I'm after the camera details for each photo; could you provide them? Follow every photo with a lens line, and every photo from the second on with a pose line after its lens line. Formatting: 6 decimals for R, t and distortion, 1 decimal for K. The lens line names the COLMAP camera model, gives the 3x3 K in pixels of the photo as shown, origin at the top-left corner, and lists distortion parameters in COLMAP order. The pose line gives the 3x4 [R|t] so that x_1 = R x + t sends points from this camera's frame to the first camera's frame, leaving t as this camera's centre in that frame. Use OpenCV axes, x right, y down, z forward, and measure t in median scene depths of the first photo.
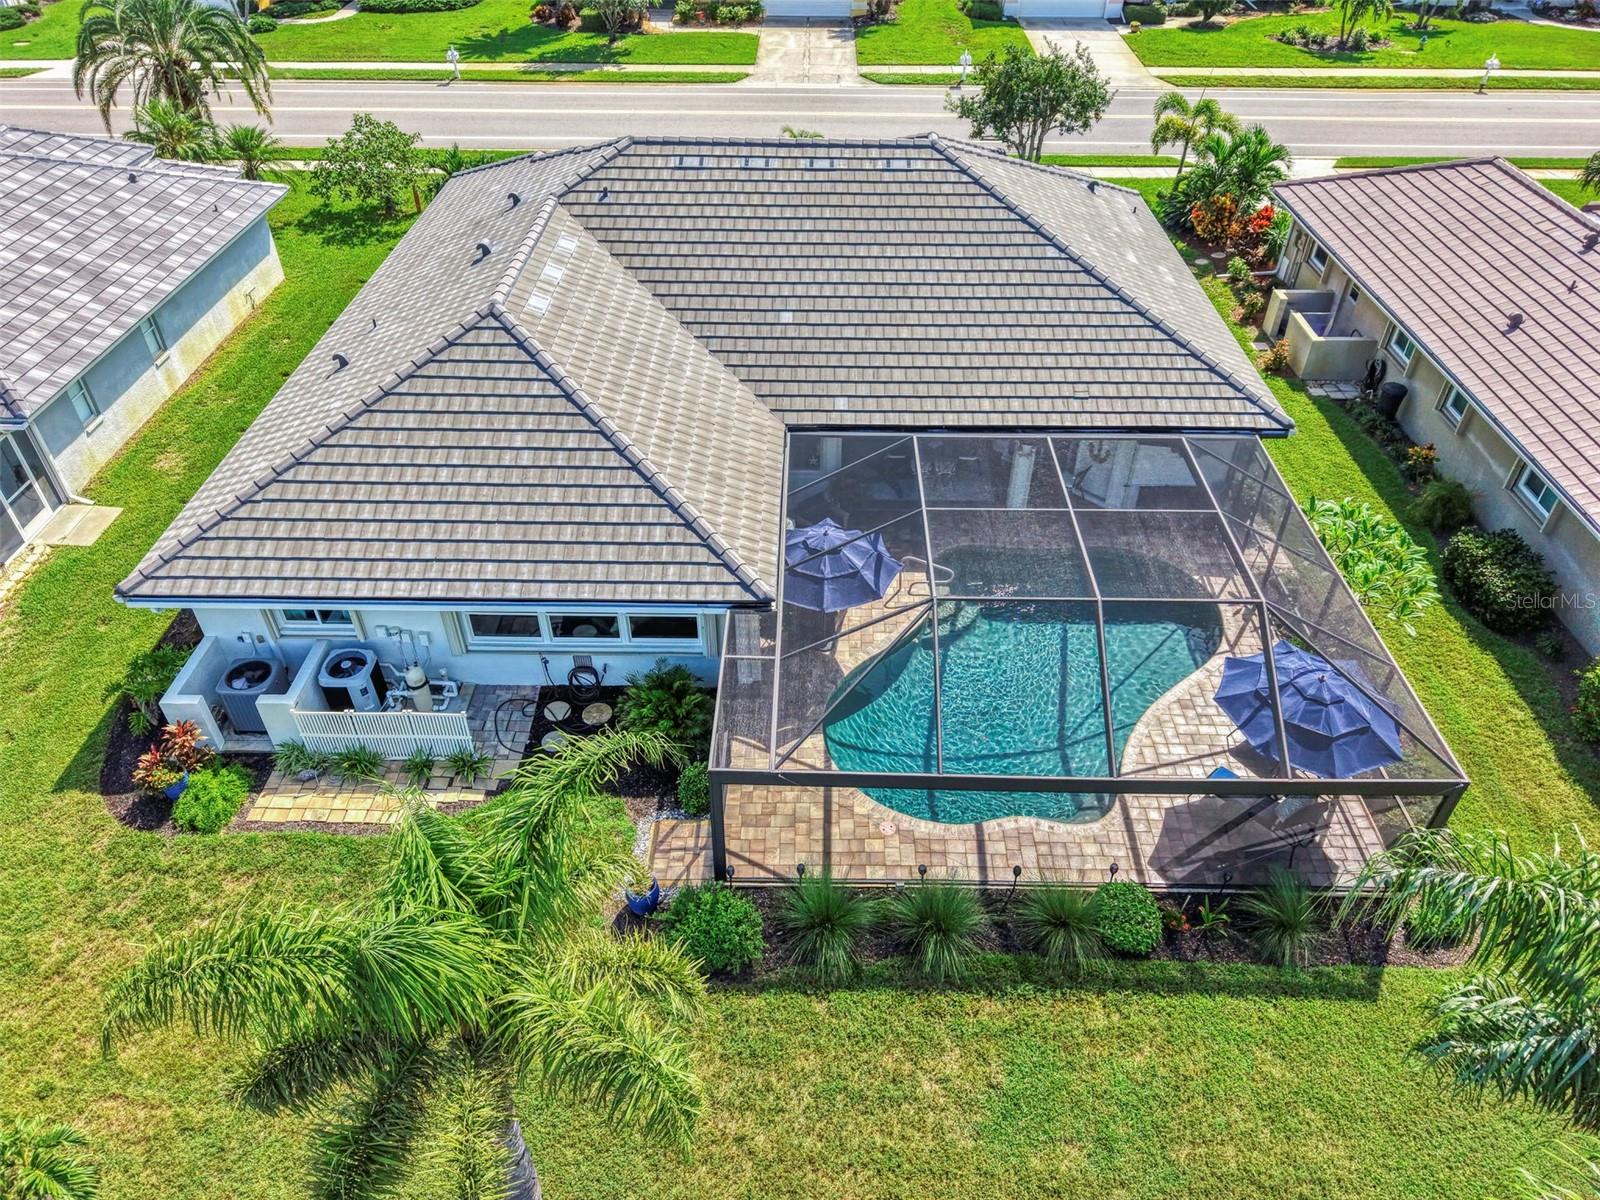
lens RADIAL K [[1074.7, 0, 800.0], [0, 1074.7, 600.0], [0, 0, 1]] dist [0.013878, -0.005213]
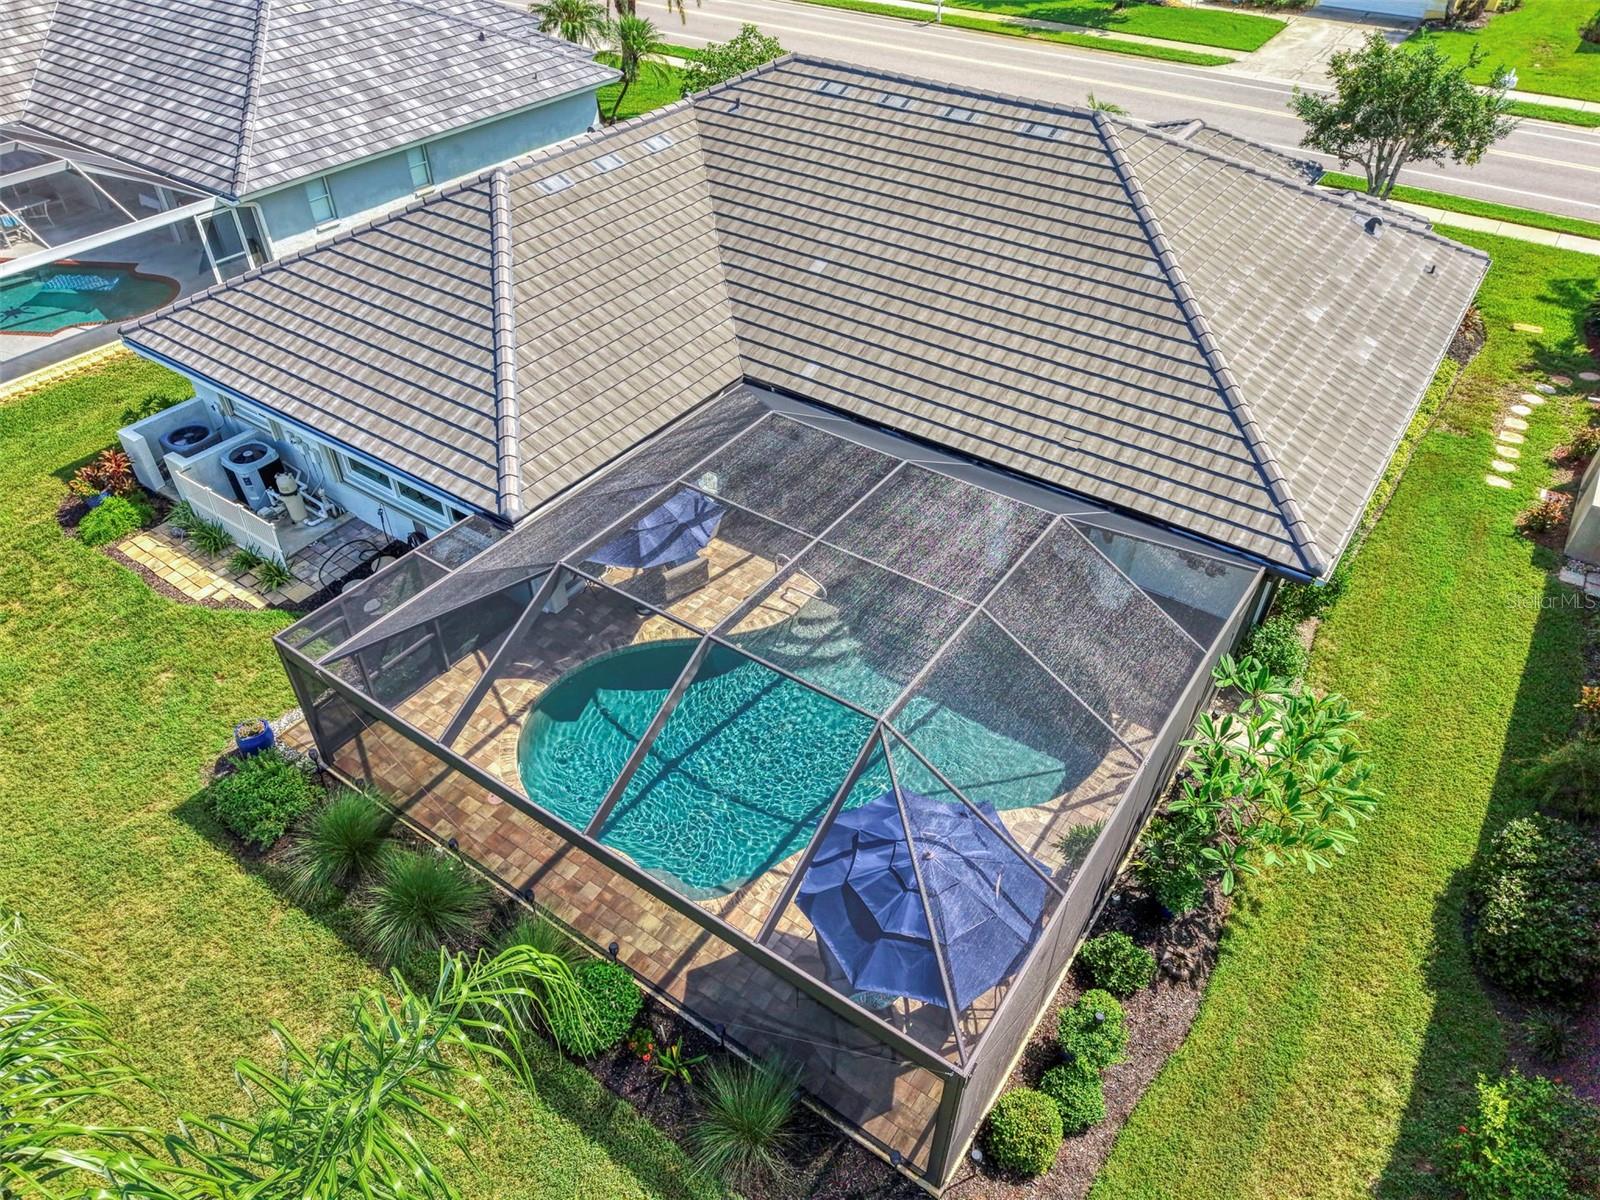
lens RADIAL K [[1079.4, 0, 800.2], [0, 1079.4, 596.5], [0, 0, 1]] dist [0.005963, 0.004470]
pose [[0.830431, 0.360962, -0.424371, 0.442394], [-0.357524, 0.929463, 0.090963, -0.082909], [0.427271, 0.076185, 0.900908, 0.203162]]
